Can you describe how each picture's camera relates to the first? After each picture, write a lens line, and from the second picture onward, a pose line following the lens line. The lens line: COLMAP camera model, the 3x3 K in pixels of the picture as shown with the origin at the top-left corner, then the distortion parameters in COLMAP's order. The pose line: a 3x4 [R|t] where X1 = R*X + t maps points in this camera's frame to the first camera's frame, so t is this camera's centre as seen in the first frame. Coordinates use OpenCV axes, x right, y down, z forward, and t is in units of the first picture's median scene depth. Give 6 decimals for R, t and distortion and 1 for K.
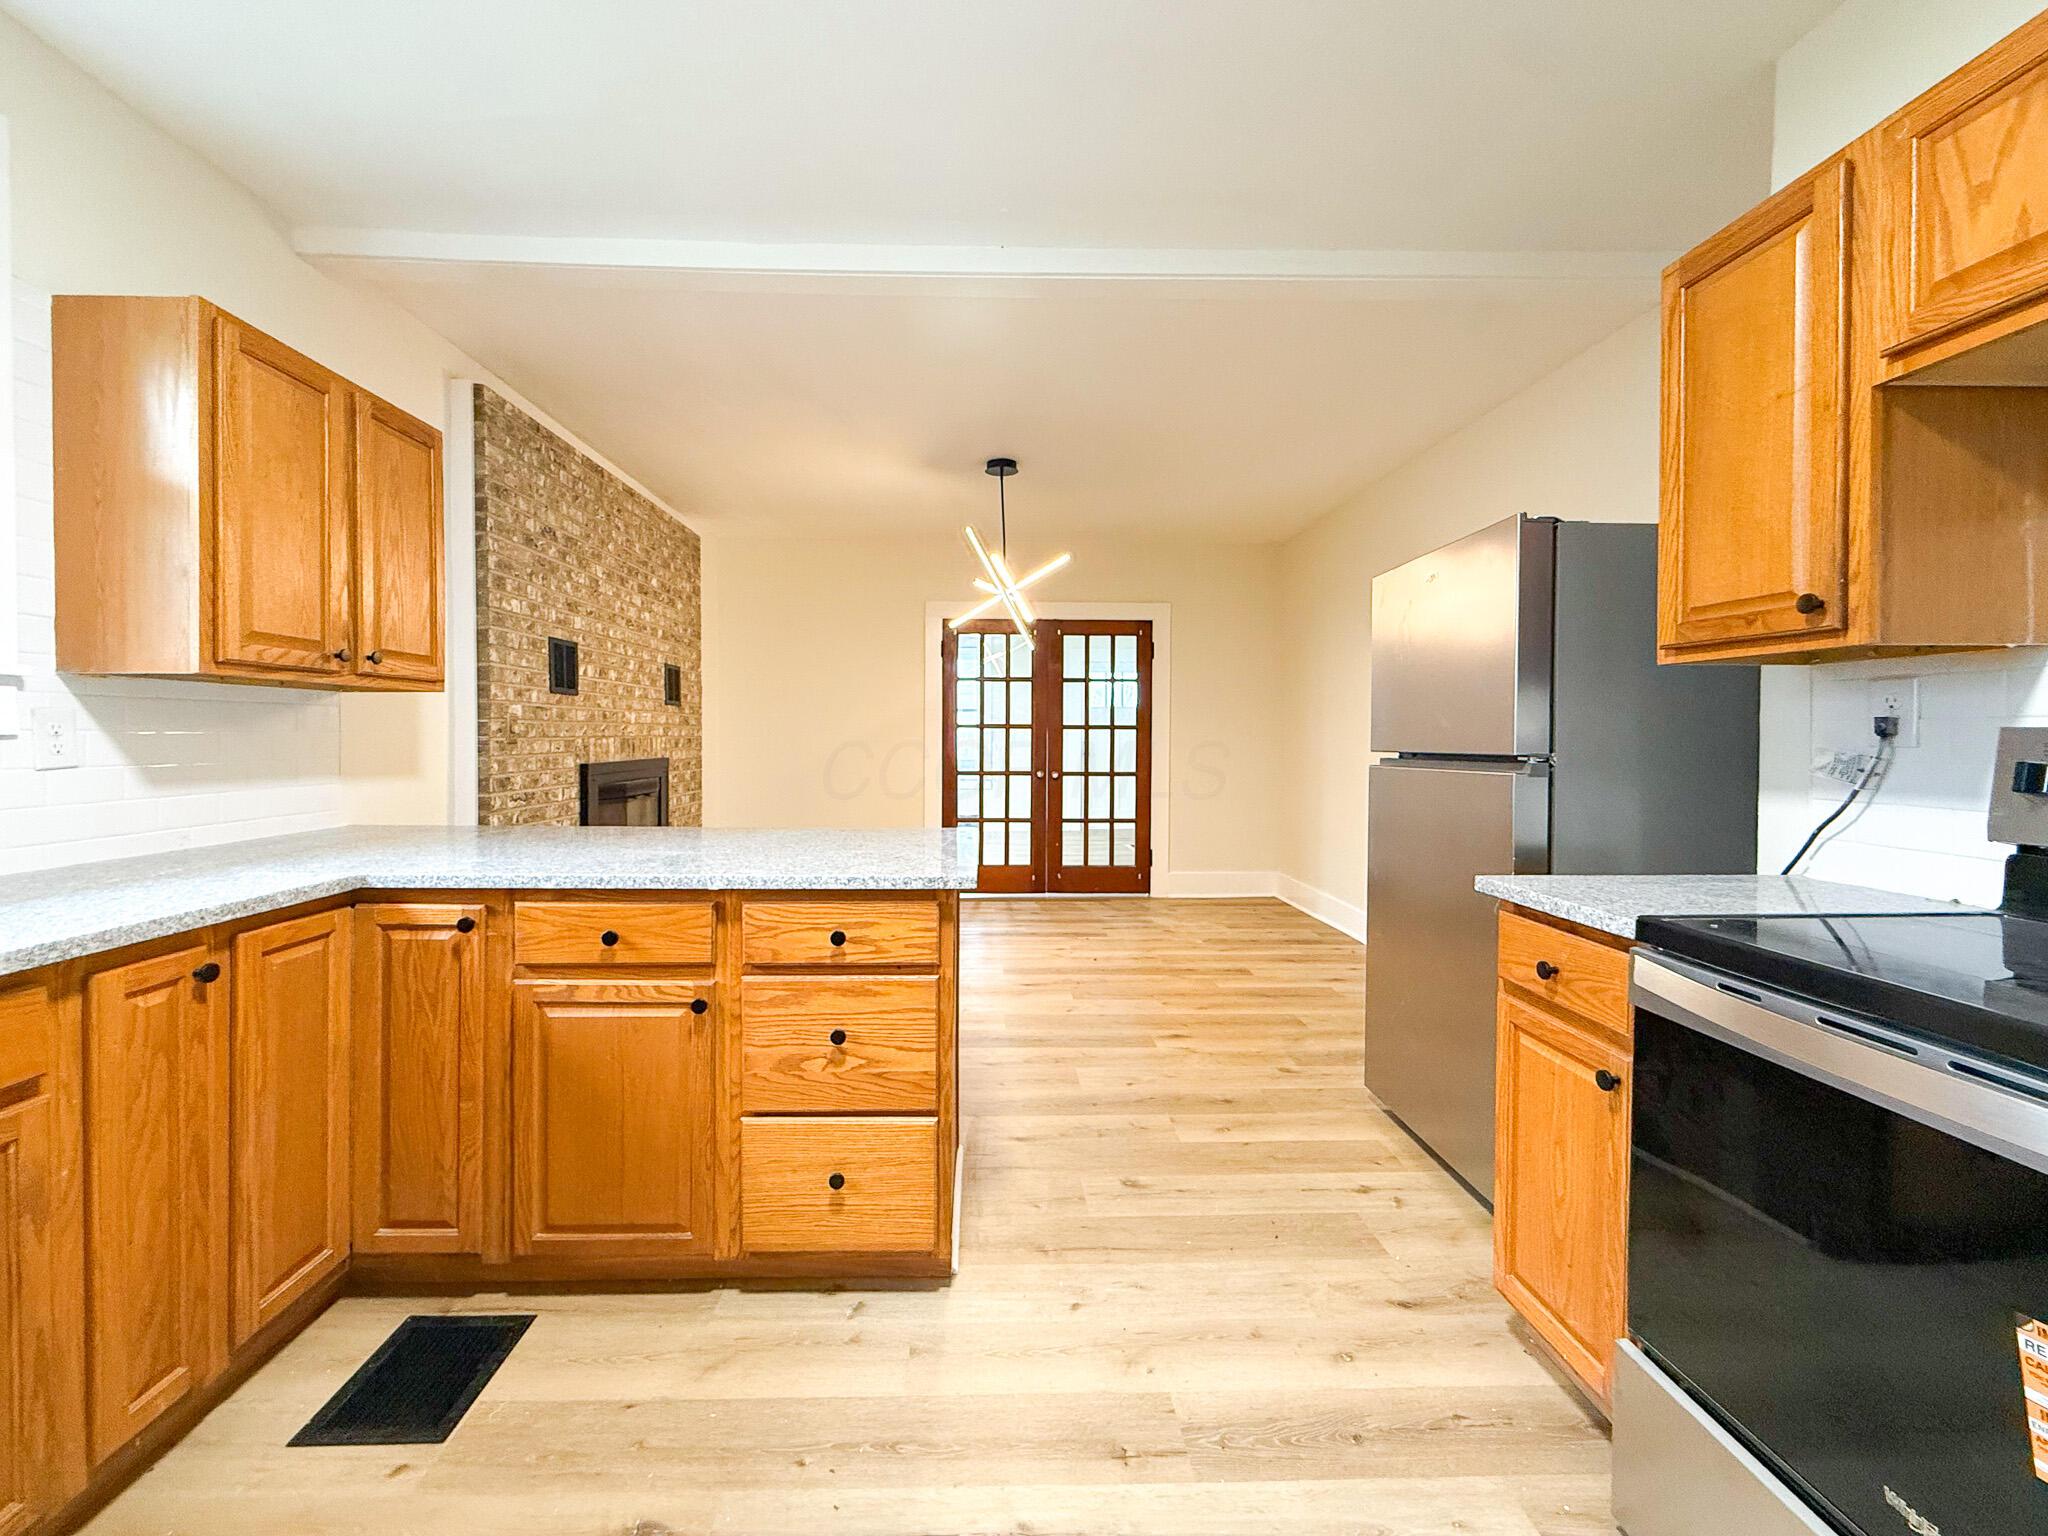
lens RADIAL K [[837.1, 0, 990.3], [0, 837.1, 742.4], [0, 0, 1]] dist [0.000513, 0.000049]
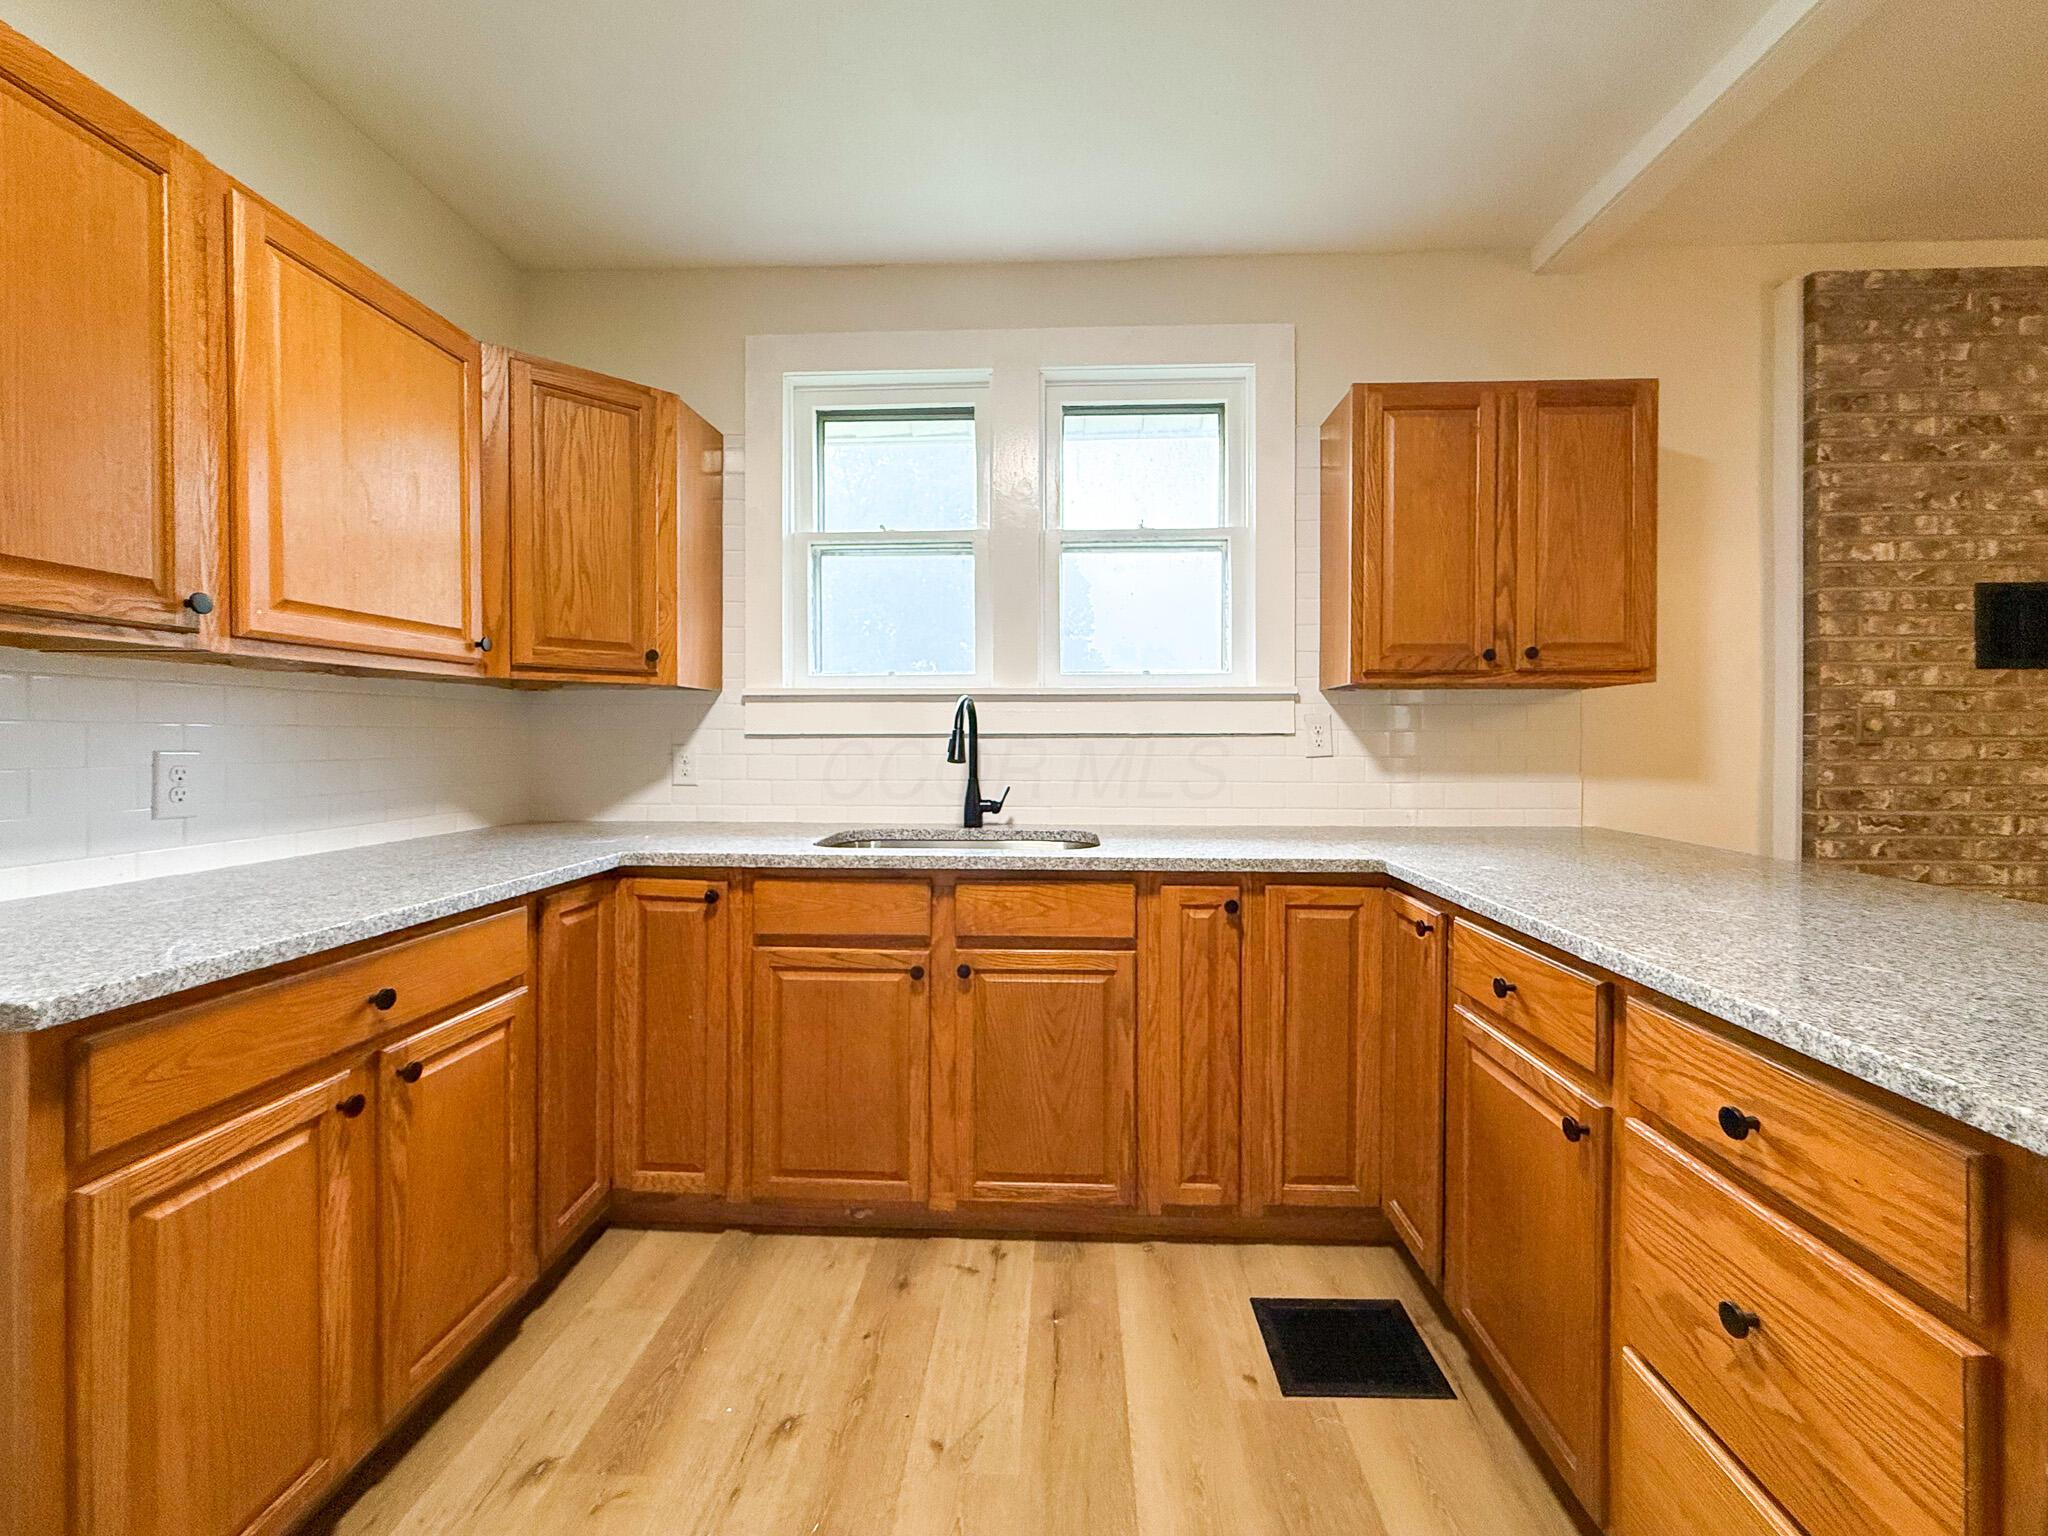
lens RADIAL K [[821.0, 0, 1023.2], [0, 821.0, 746.2], [0, 0, 1]] dist [-0.001966, -0.000022]
pose [[-0.054589, 0.005134, -0.998496, 0.251204], [-0.009019, 0.999943, 0.005635, 0.007684], [0.998468, 0.009313, -0.054539, 0.458369]]
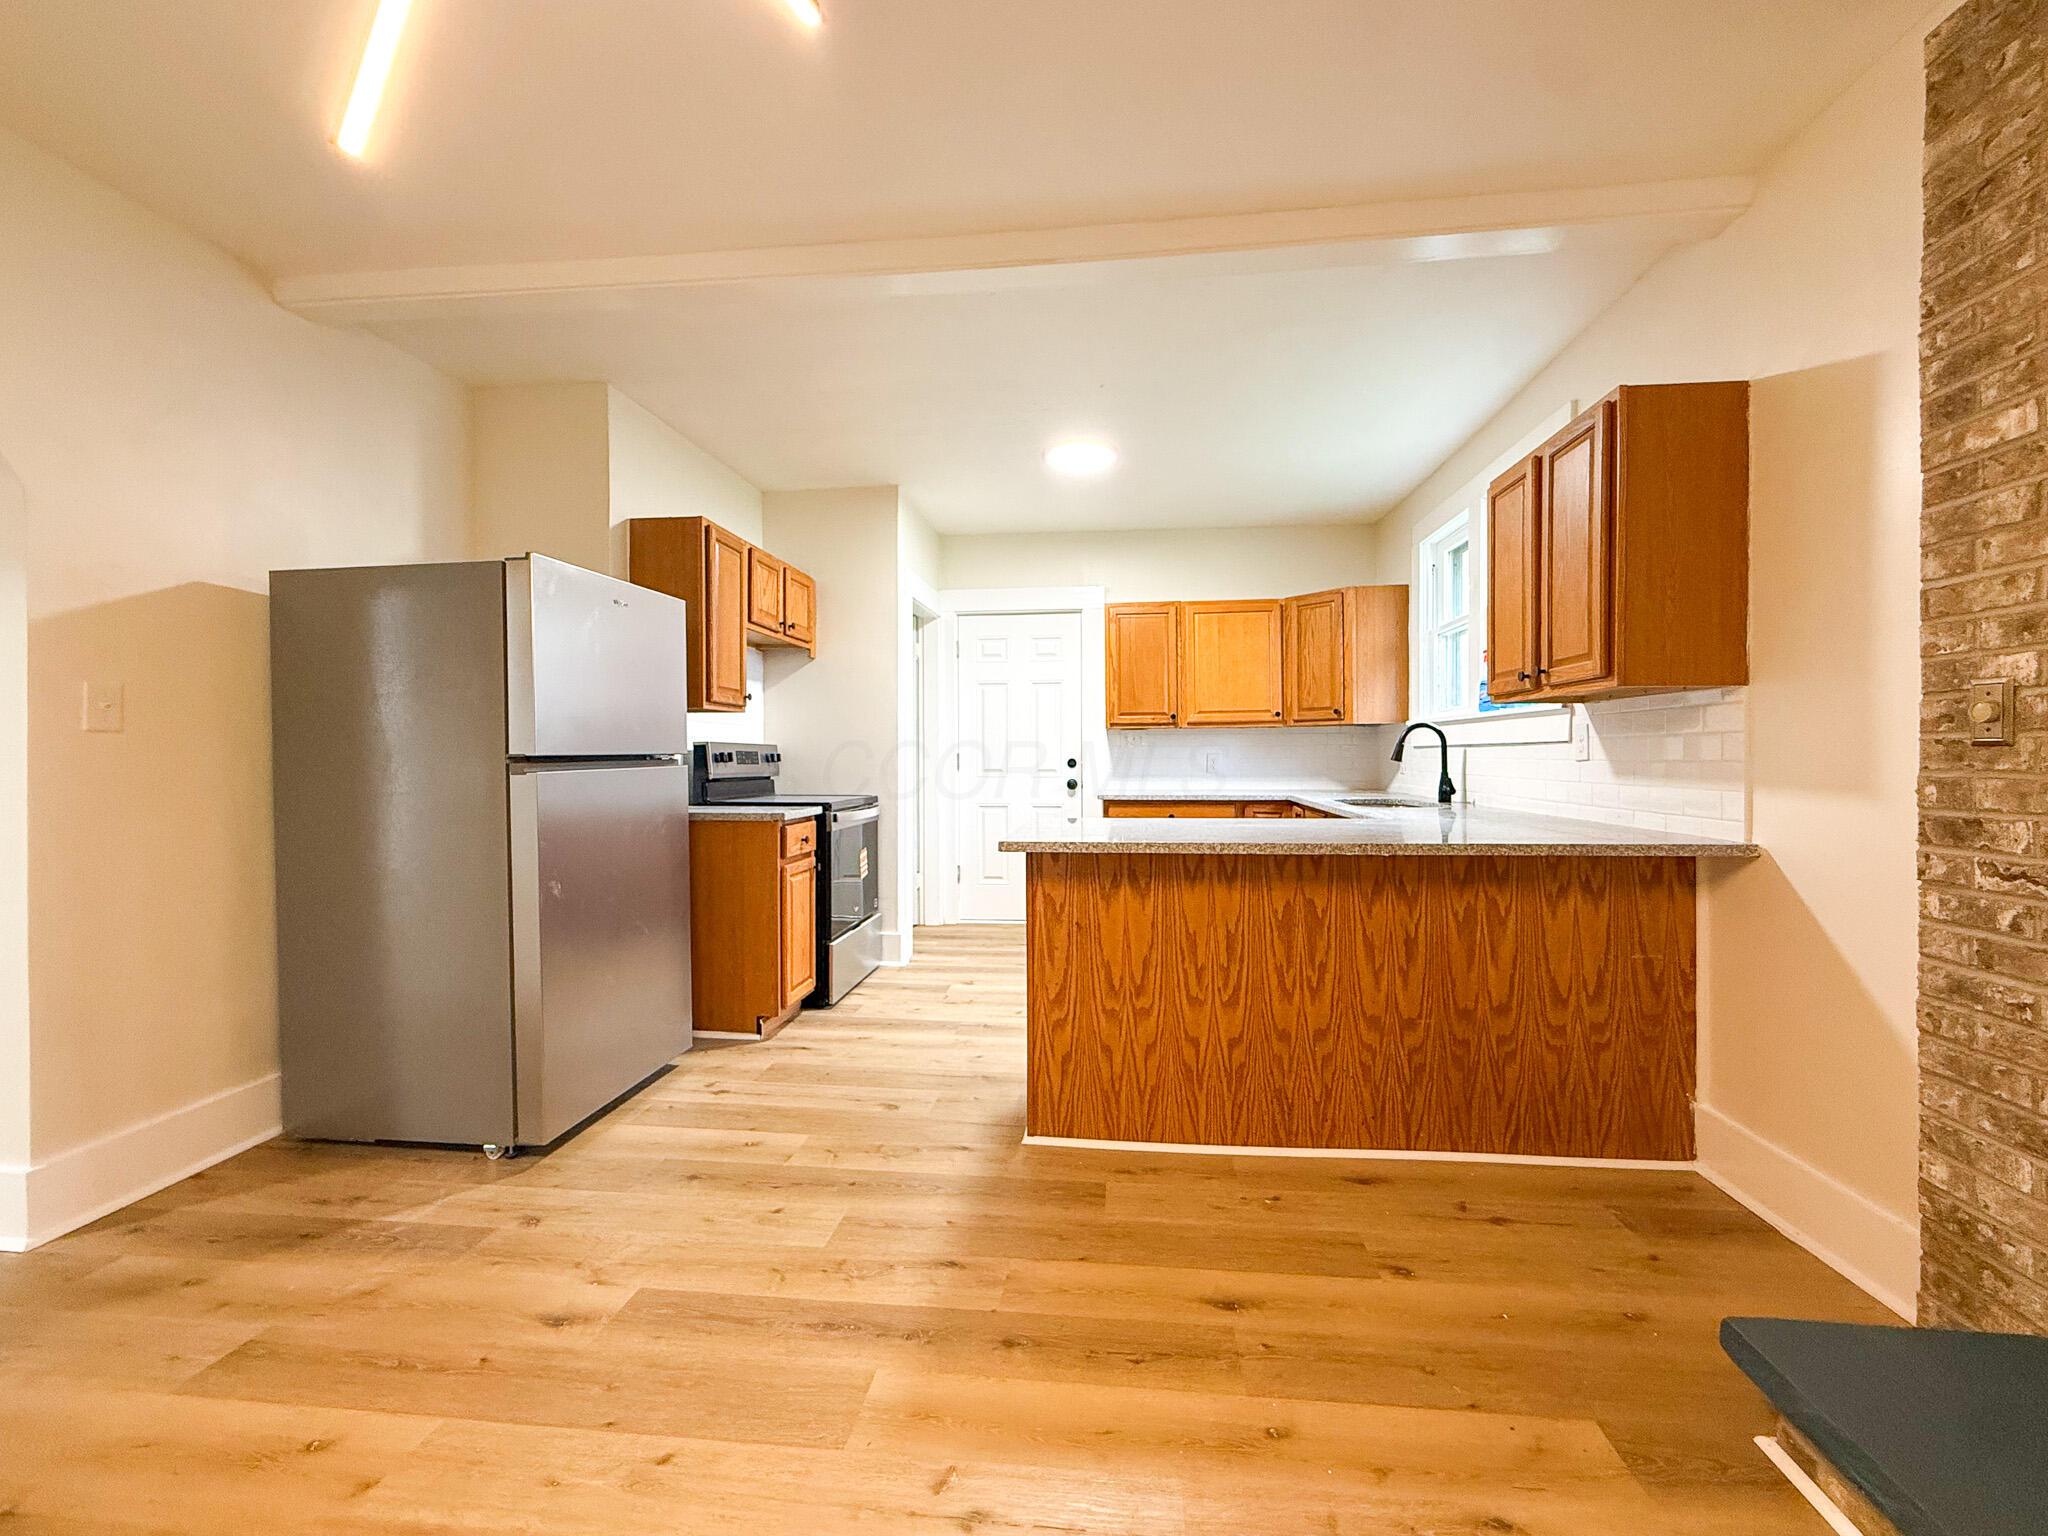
lens RADIAL K [[821.0, 0, 1023.2], [0, 821.0, 746.2], [0, 0, 1]] dist [-0.001966, -0.000022]
pose [[-0.991127, -0.002008, 0.132900, -0.180408], [-0.002320, 0.999995, -0.002197, 0.005973], [-0.132895, -0.002485, -0.991127, 2.194468]]
